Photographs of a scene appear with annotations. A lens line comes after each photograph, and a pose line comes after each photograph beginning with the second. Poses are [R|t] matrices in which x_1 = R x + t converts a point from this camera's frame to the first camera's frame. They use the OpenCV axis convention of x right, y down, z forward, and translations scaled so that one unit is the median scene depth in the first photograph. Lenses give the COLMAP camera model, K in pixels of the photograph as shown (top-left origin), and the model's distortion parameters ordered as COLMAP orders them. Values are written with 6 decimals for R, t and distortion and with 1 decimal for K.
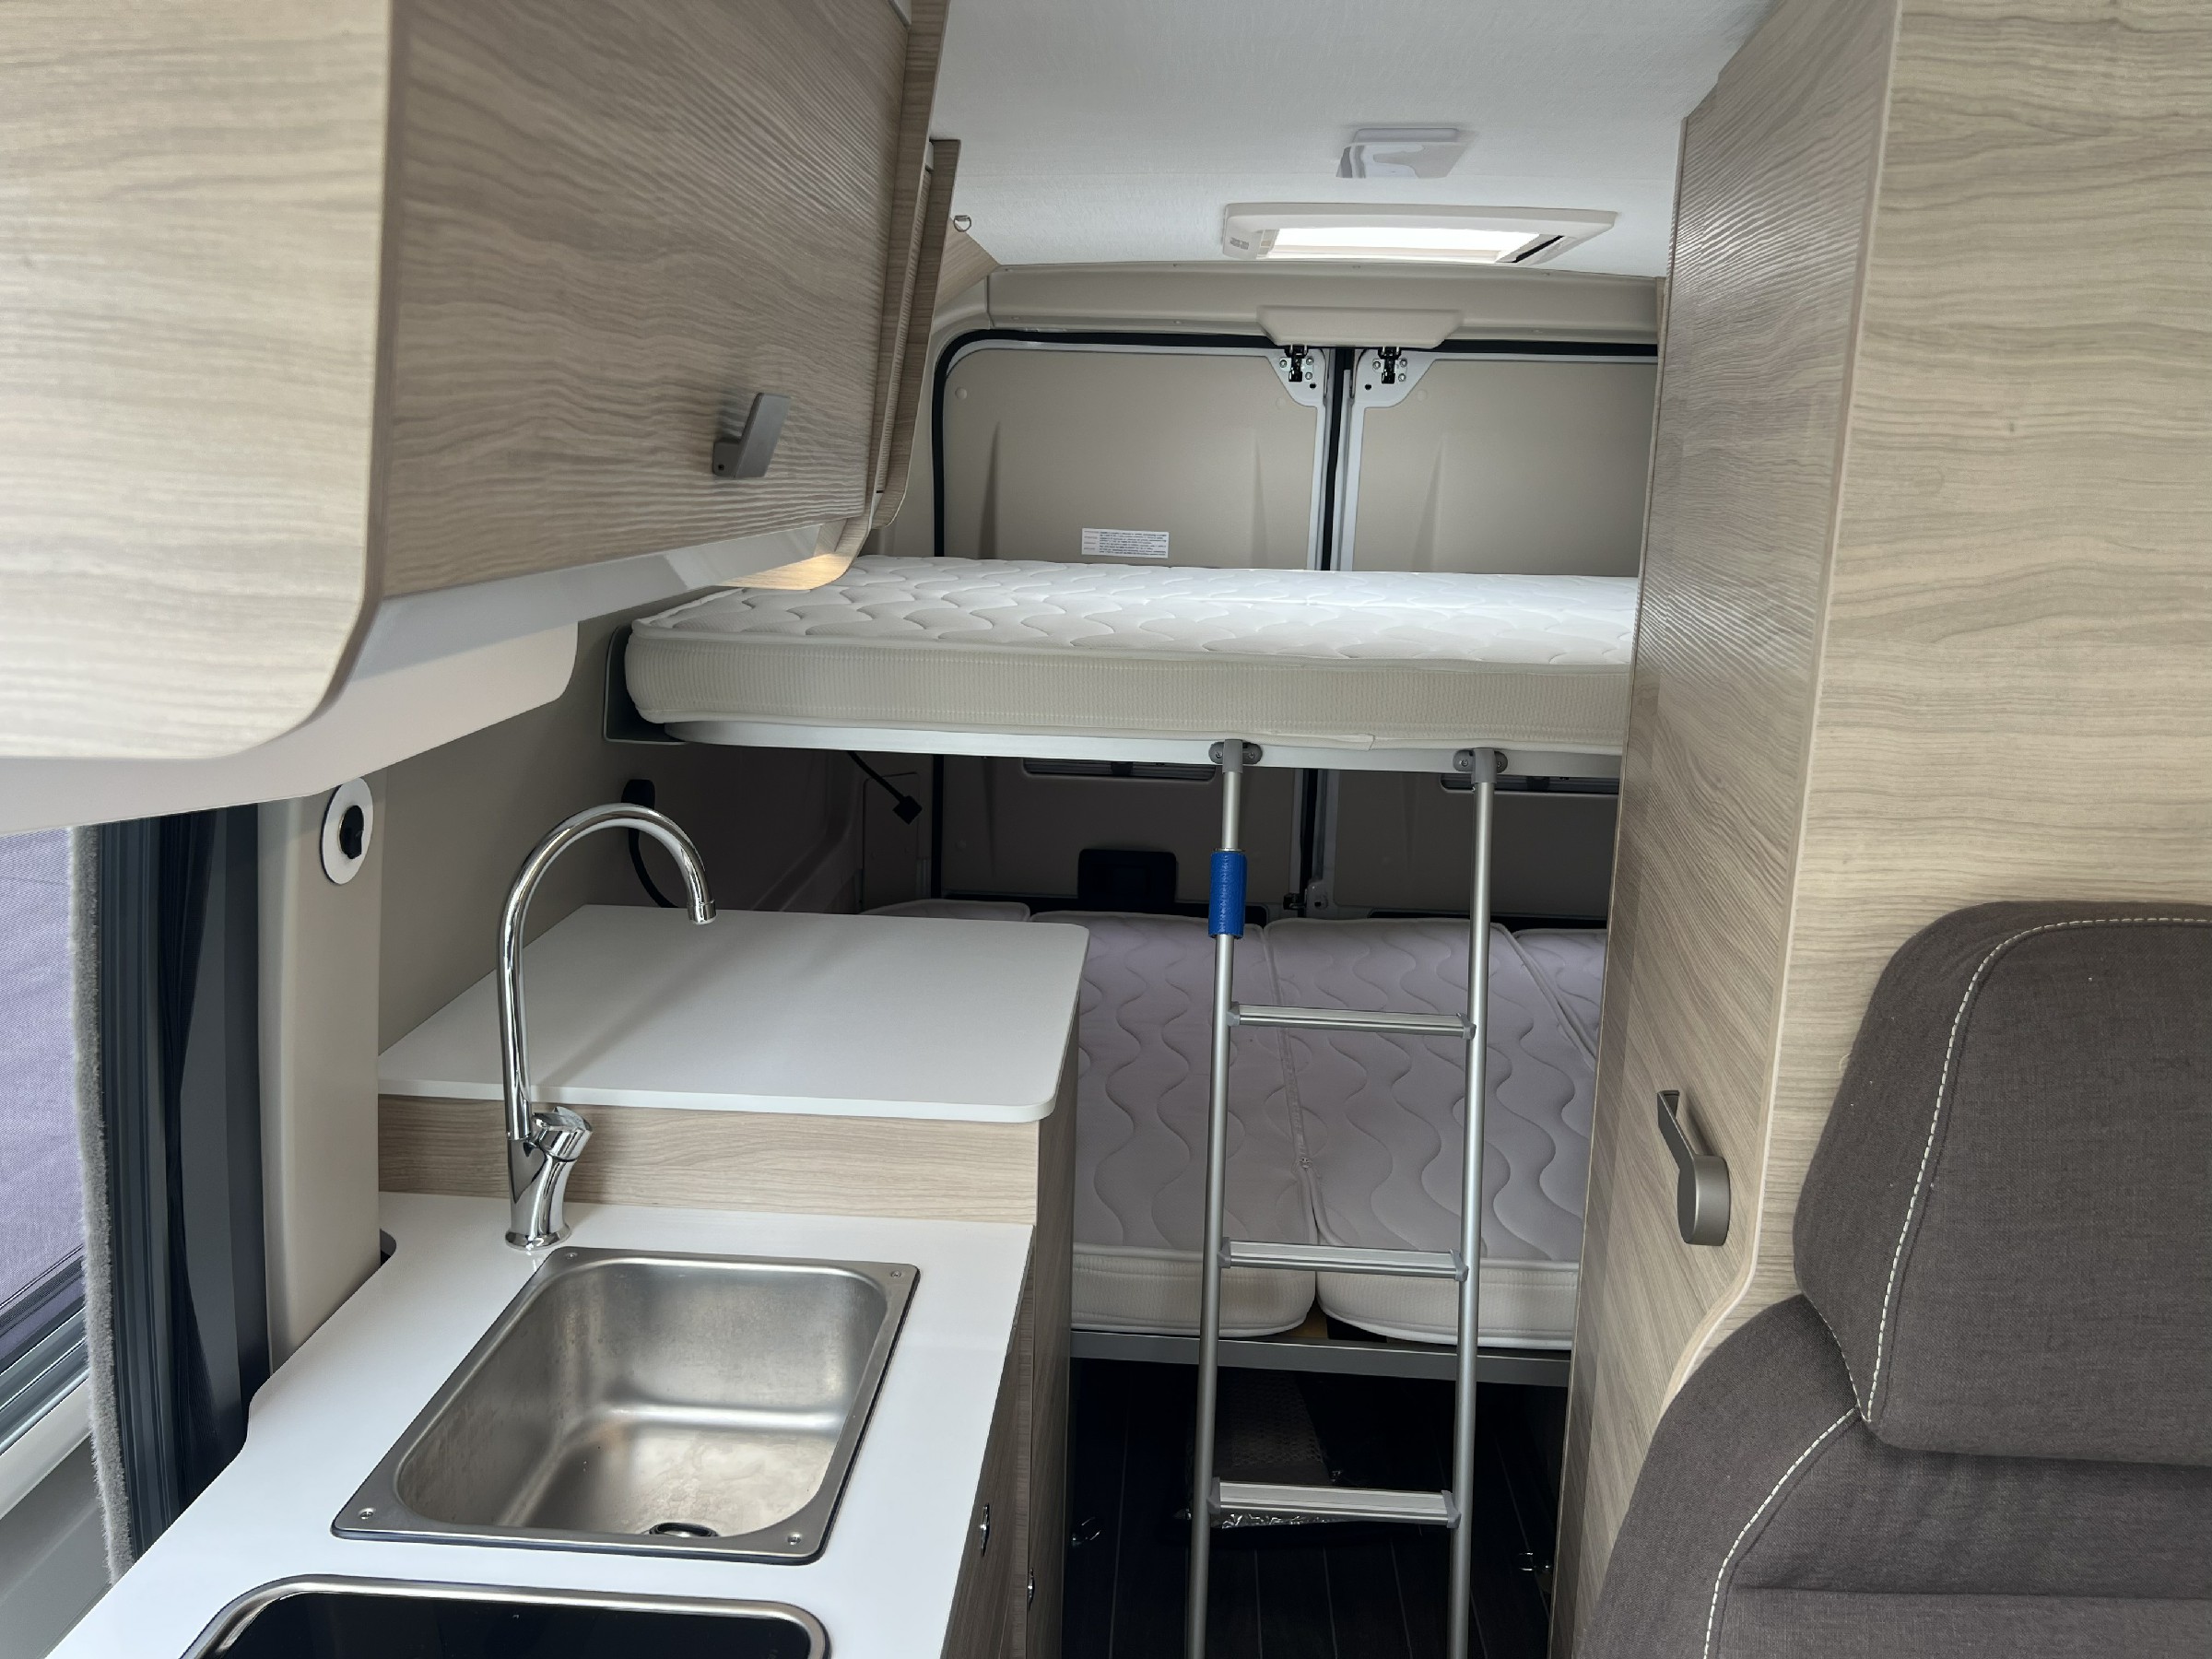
lens RADIAL K [[1668.5, 0, 1097.1], [0, 1668.5, 830.1], [0, 0, 1]] dist [0.046206, -0.054832]
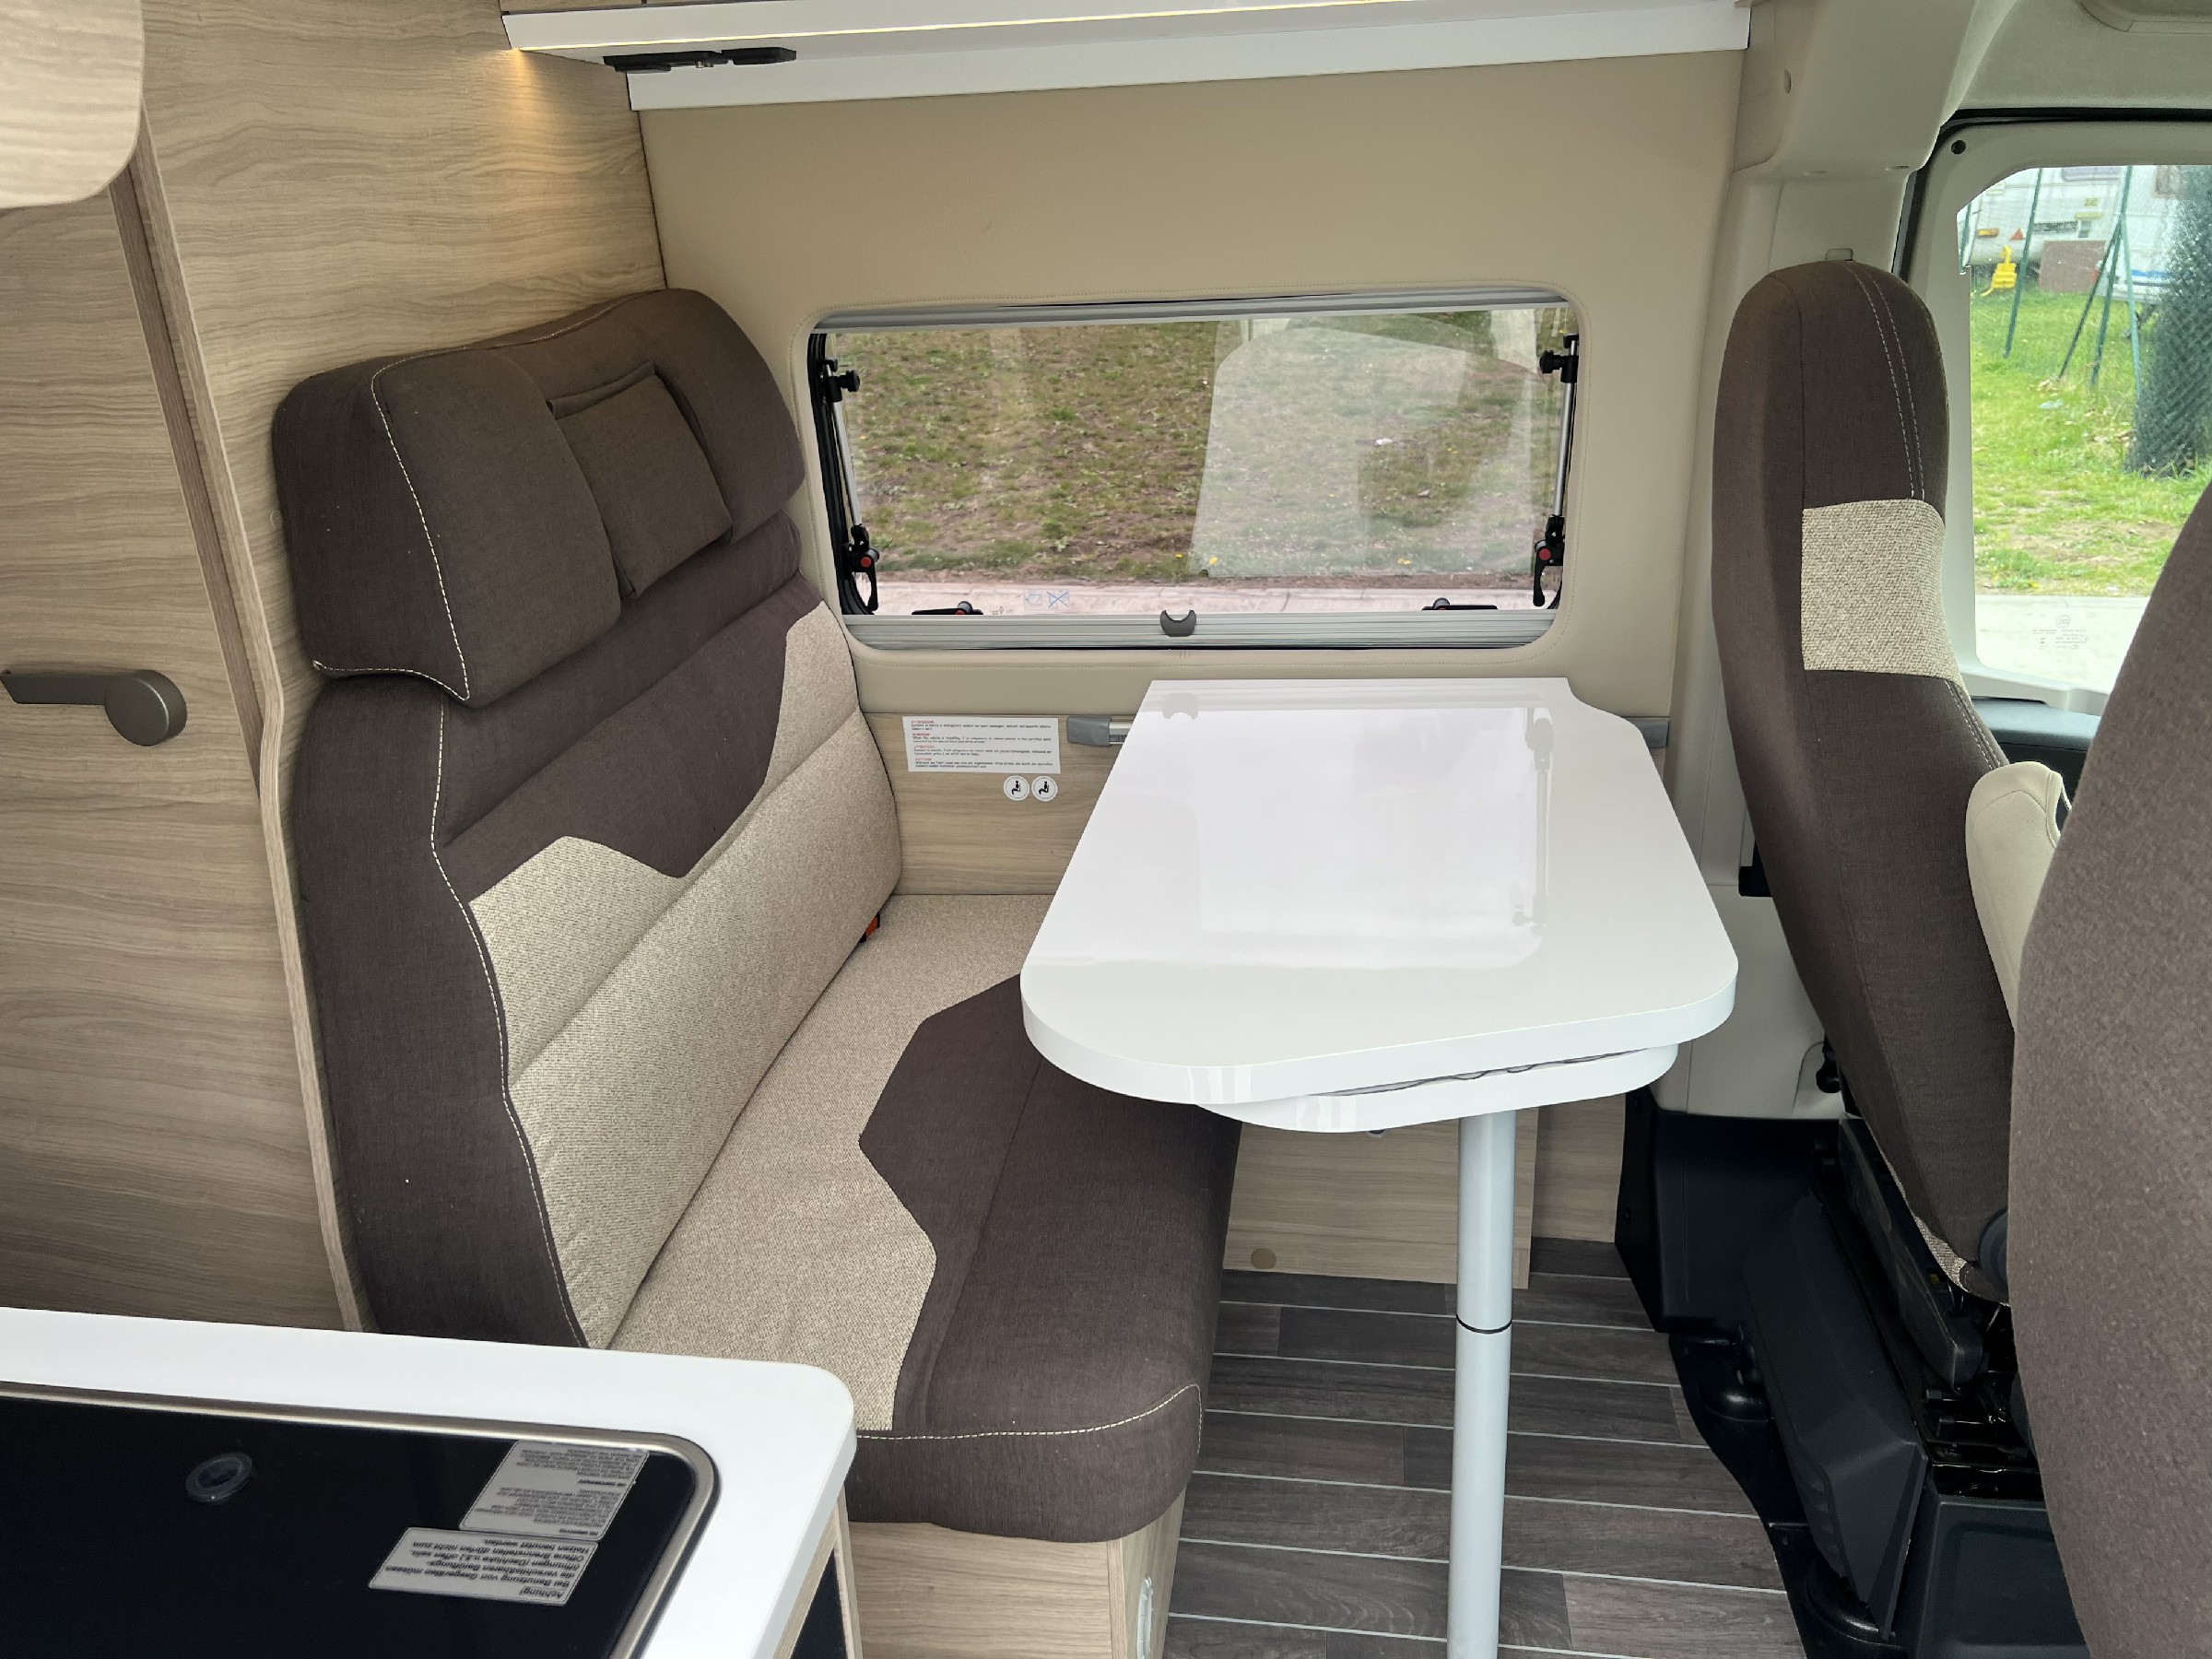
lens RADIAL K [[1668.5, 0, 1098.8], [0, 1668.5, 870.6], [0, 0, 1]] dist [0.046206, -0.054832]
pose [[0.101393, -0.408865, 0.906945, -0.903517], [0.255061, 0.891855, 0.373548, 0.056908], [-0.961594, 0.193451, 0.194713, 0.149491]]
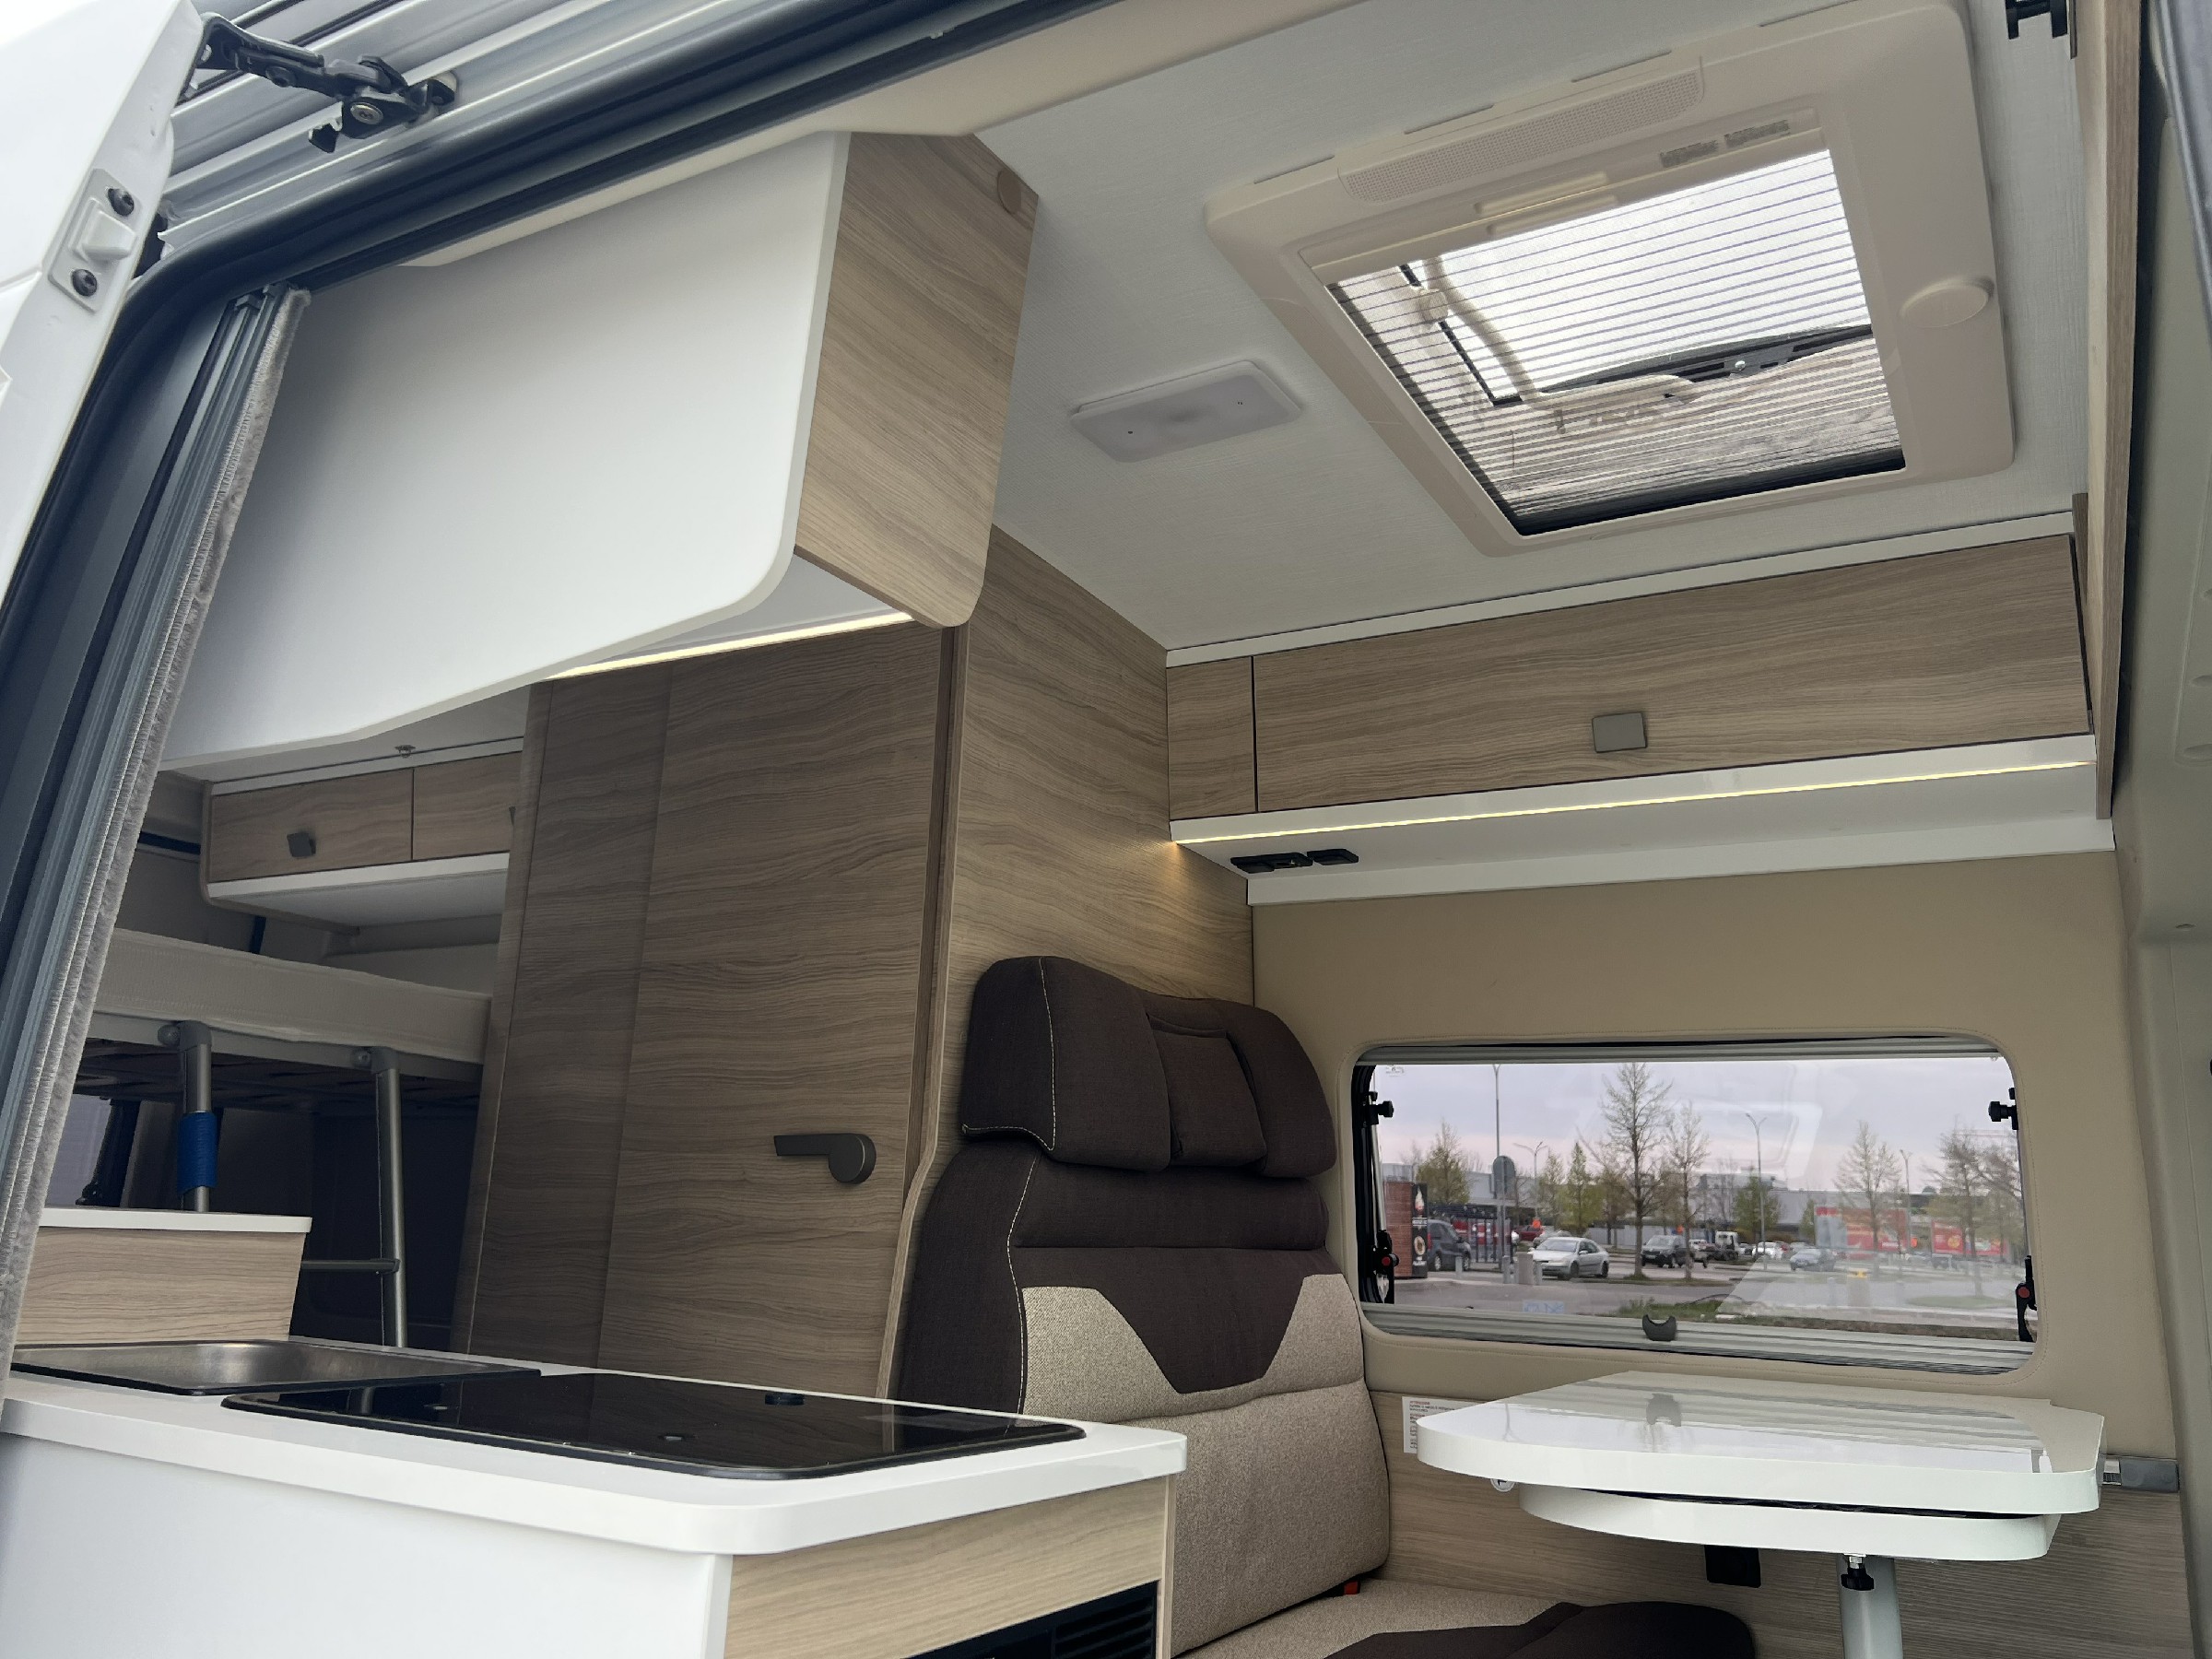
lens RADIAL K [[1668.5, 0, 1091.9], [0, 1668.5, 818.9], [0, 0, 1]] dist [0.046206, -0.054832]
pose [[0.458643, 0.205586, 0.864512, -1.449468], [0.162266, 0.937136, -0.308942, 0.596004], [-0.873680, 0.281975, 0.396451, -0.061959]]
